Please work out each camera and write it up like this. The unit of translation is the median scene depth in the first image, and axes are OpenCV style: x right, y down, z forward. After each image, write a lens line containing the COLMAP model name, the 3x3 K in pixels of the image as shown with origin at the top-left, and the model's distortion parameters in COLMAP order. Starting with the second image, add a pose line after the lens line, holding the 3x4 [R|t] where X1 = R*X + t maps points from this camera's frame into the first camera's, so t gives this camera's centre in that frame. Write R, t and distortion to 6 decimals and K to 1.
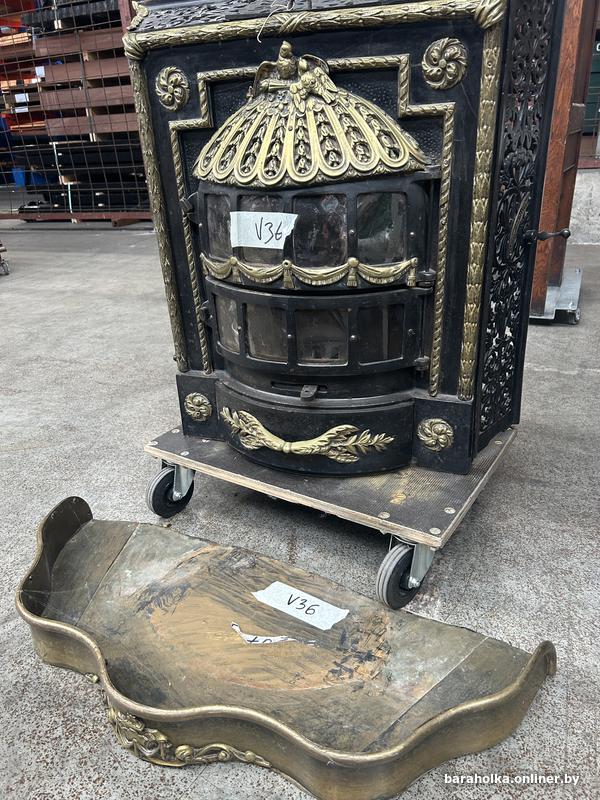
lens RADIAL K [[605.7, 0, 299.5], [0, 605.7, 401.7], [0, 0, 1]] dist [0.041598, -0.046470]
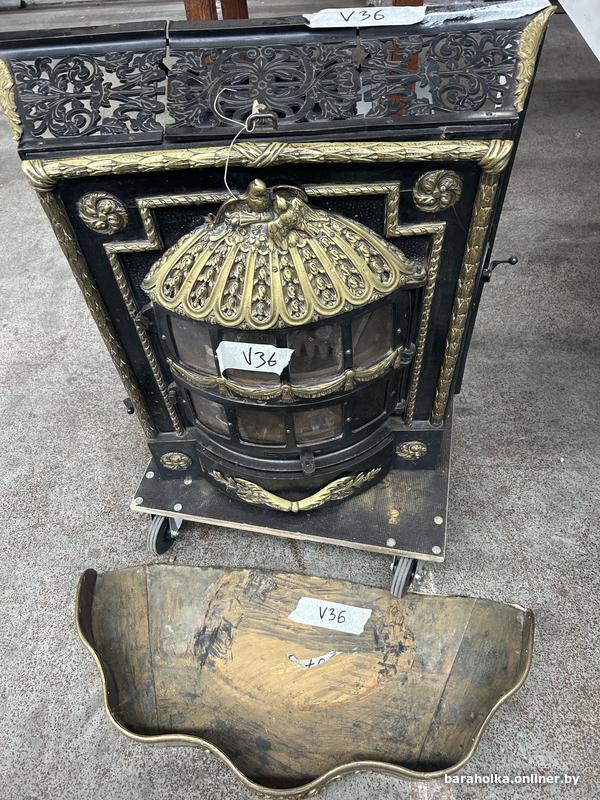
lens RADIAL K [[605.7, 0, 299.1], [0, 605.7, 400.4], [0, 0, 1]] dist [0.041598, -0.046470]
pose [[0.934229, -0.278968, 0.222246, -0.226220], [0.158632, 0.883066, 0.441623, -0.643846], [-0.319456, -0.377322, 0.869239, 0.132850]]
